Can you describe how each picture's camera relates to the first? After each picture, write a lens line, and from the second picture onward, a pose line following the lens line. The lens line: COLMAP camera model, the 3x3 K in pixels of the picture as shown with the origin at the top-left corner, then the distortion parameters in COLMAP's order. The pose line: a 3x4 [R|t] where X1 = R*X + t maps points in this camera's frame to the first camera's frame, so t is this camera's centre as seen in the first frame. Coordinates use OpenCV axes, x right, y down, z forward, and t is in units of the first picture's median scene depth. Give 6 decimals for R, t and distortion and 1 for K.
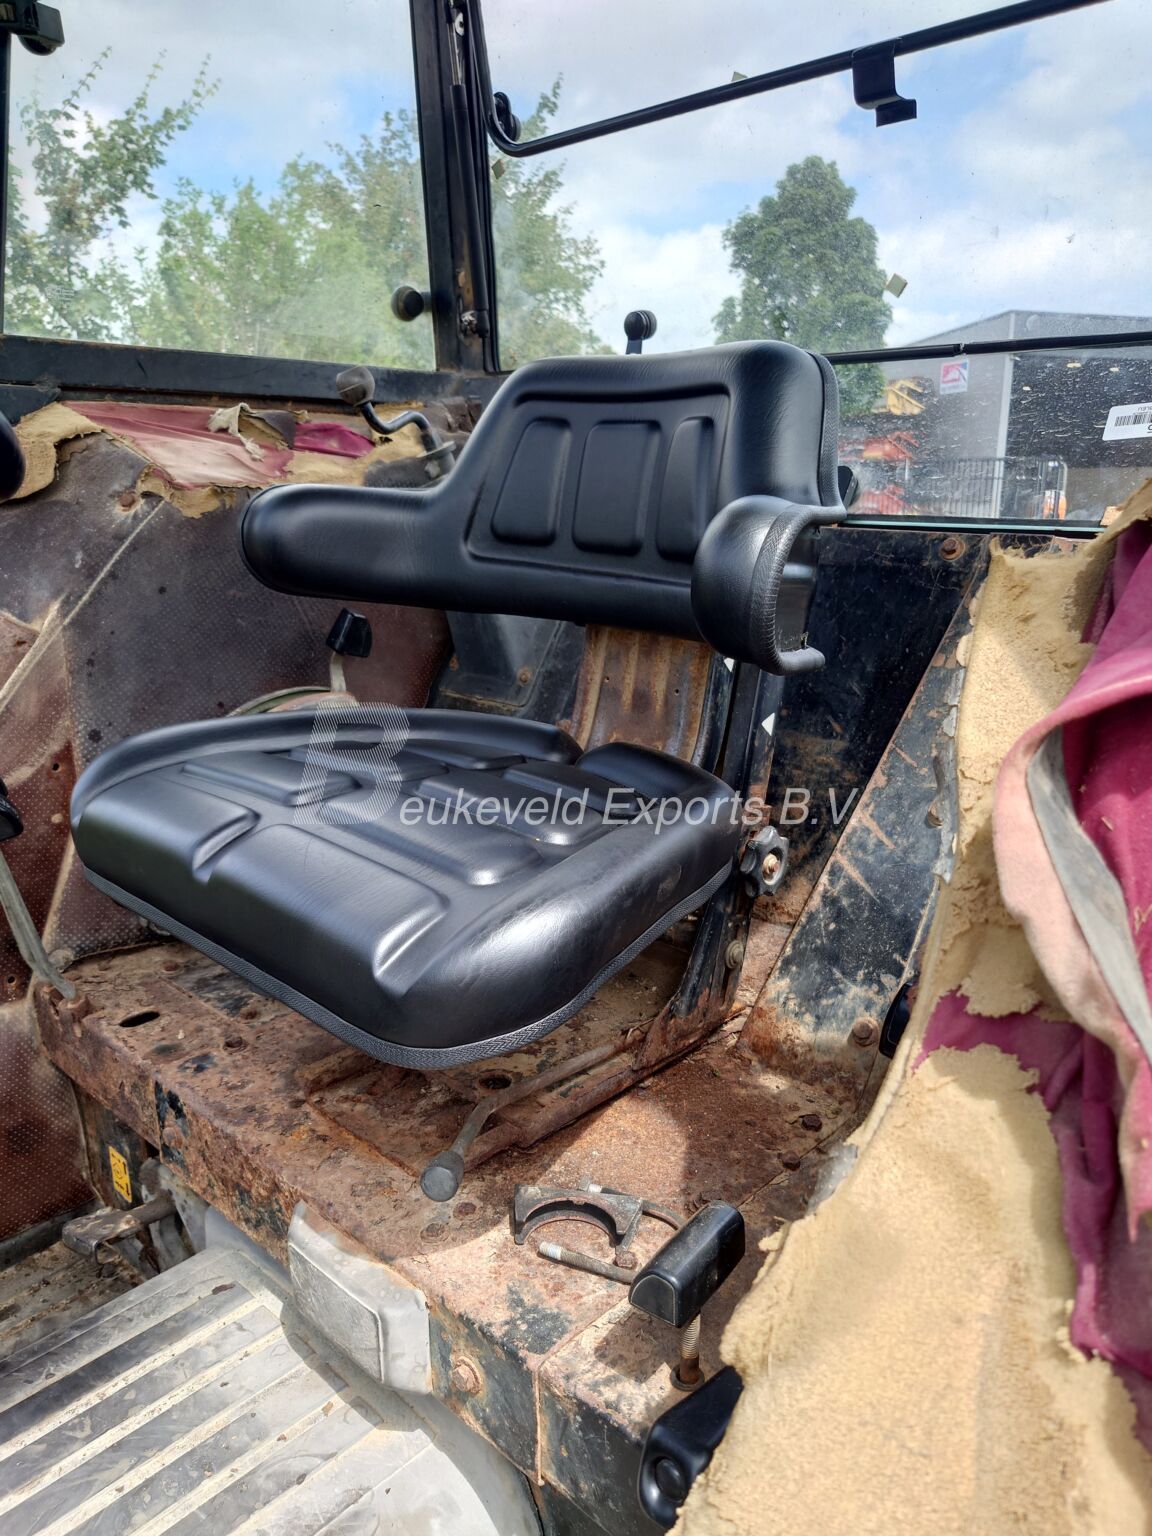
lens RADIAL K [[1098.7, 0, 576.0], [0, 1098.7, 768.0], [0, 0, 1]] dist [0.002807, -0.002004]
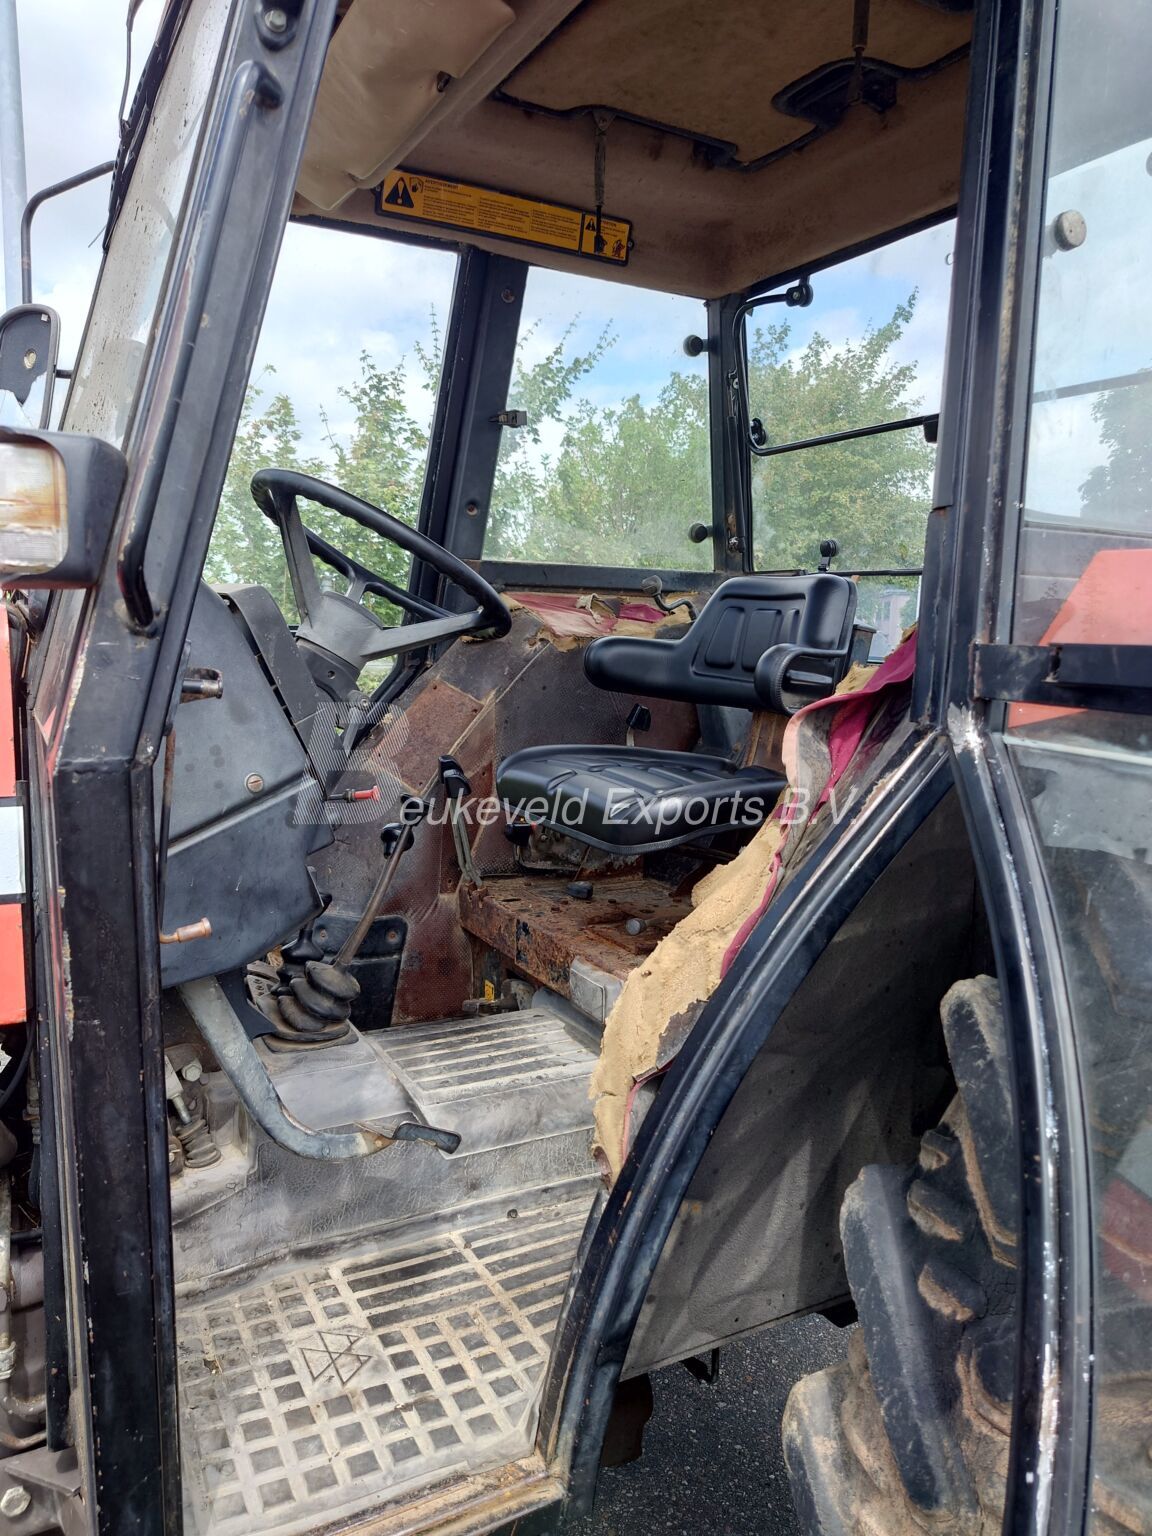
lens RADIAL K [[1098.7, 0, 576.0], [0, 1098.7, 768.0], [0, 0, 1]] dist [0.002807, -0.002004]
pose [[0.949898, 0.059083, -0.306926, 0.239516], [-0.101143, 0.987242, -0.122980, 0.180052], [0.295744, 0.147862, 0.943754, -0.676771]]
